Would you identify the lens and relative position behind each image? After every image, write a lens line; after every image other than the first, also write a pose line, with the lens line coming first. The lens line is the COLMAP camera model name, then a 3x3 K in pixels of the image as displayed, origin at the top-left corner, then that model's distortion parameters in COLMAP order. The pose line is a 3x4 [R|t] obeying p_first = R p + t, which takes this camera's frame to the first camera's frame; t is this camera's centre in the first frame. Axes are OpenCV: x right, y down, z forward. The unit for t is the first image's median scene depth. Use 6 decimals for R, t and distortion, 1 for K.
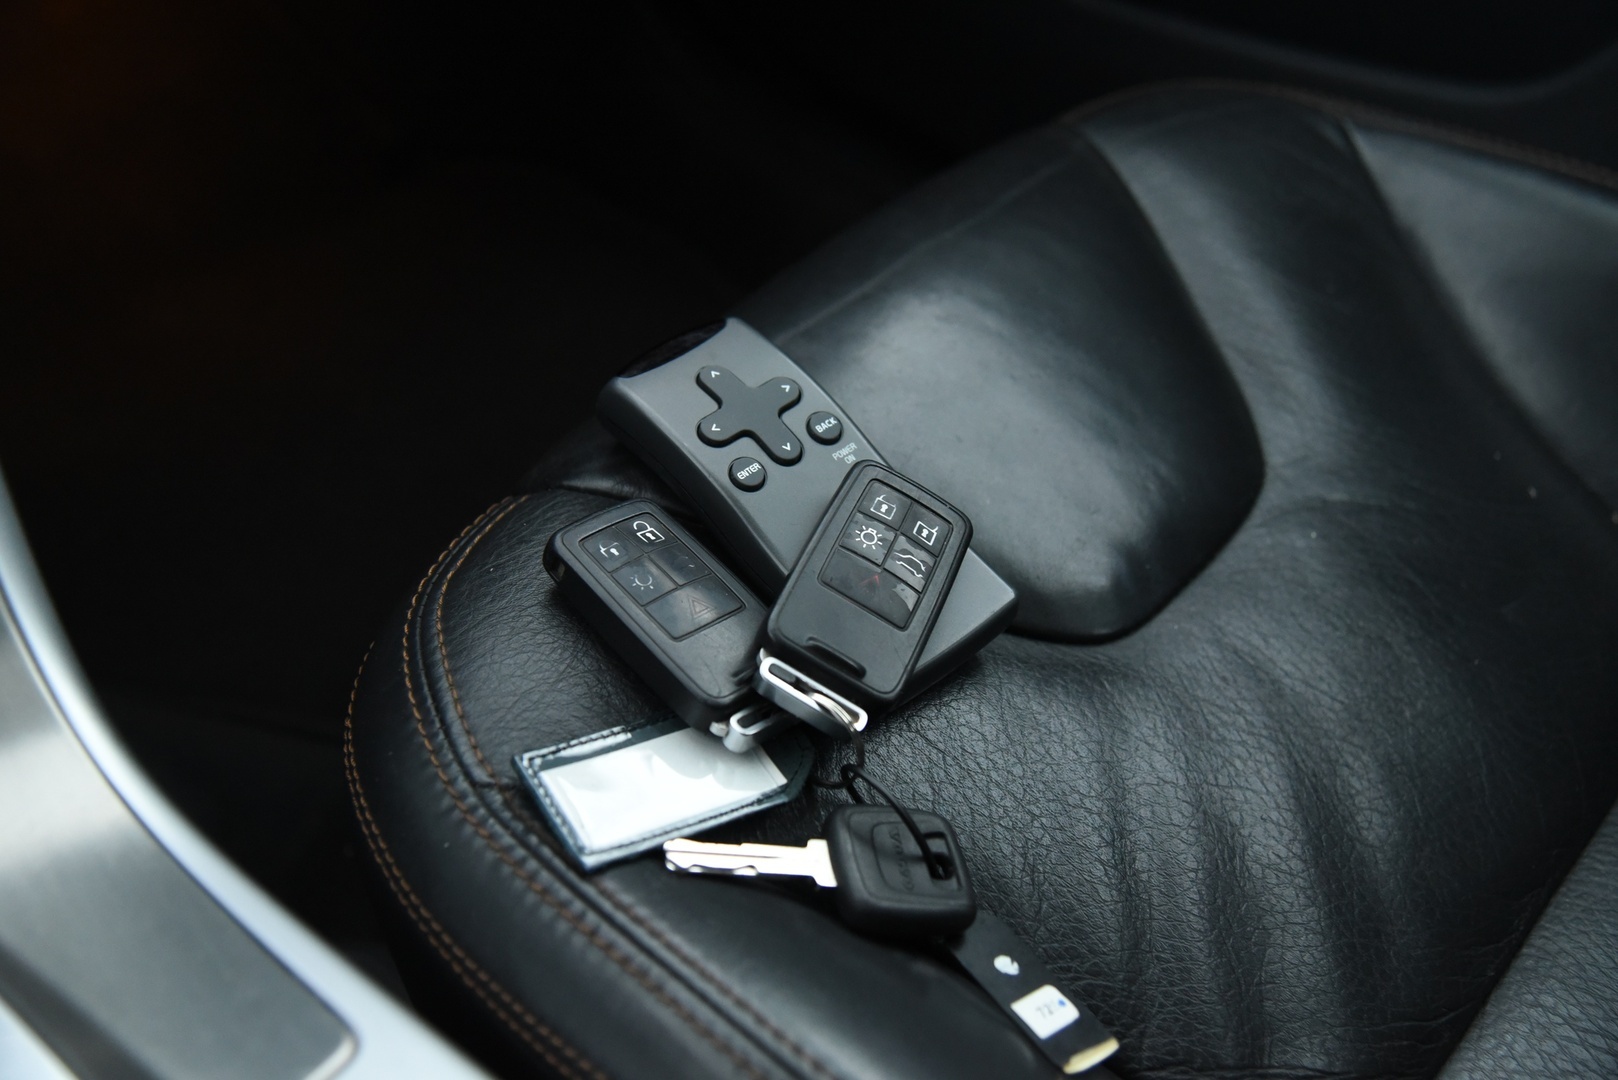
lens RADIAL K [[1883.5, 0, 810.4], [0, 1883.5, 539.2], [0, 0, 1]] dist [-0.025677, 0.000000]
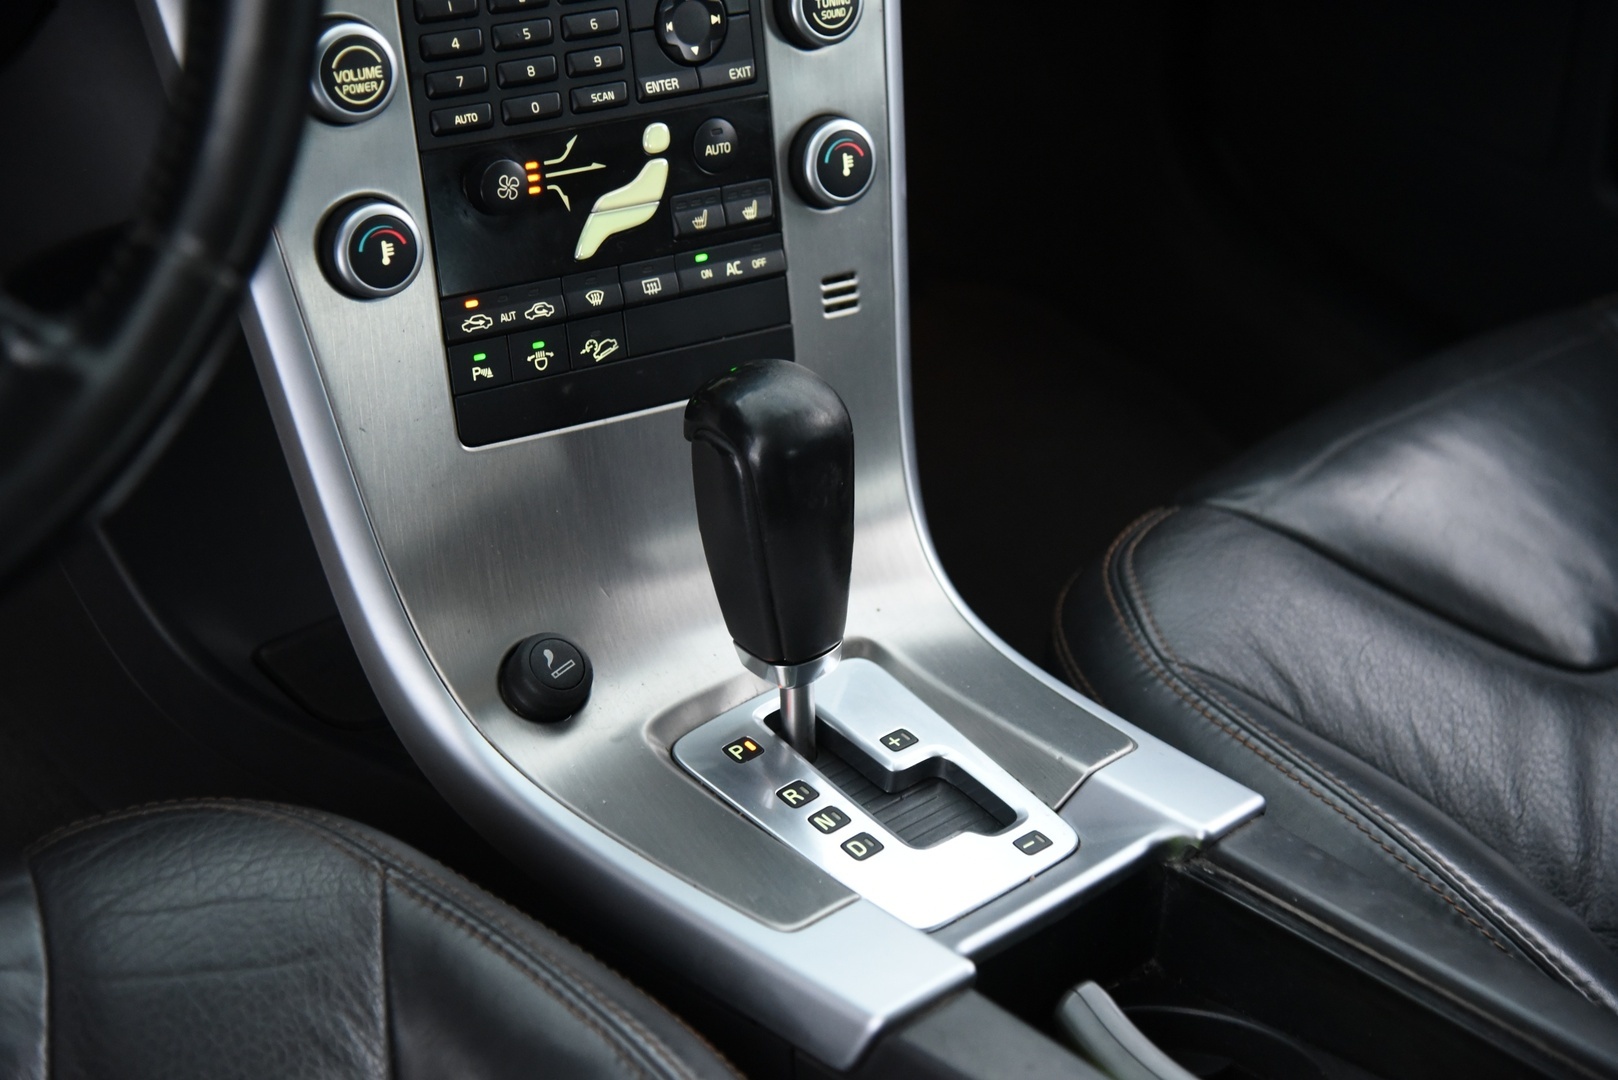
lens RADIAL K [[3012.5, 0, 806.9], [0, 3012.5, 537.8], [0, 0, 1]] dist [0.369977, 0.000000]
pose [[0.986076, 0.137957, -0.092851, -0.245298], [-0.149071, 0.980778, -0.125906, 0.386390], [0.073697, 0.137995, 0.987687, -1.513803]]
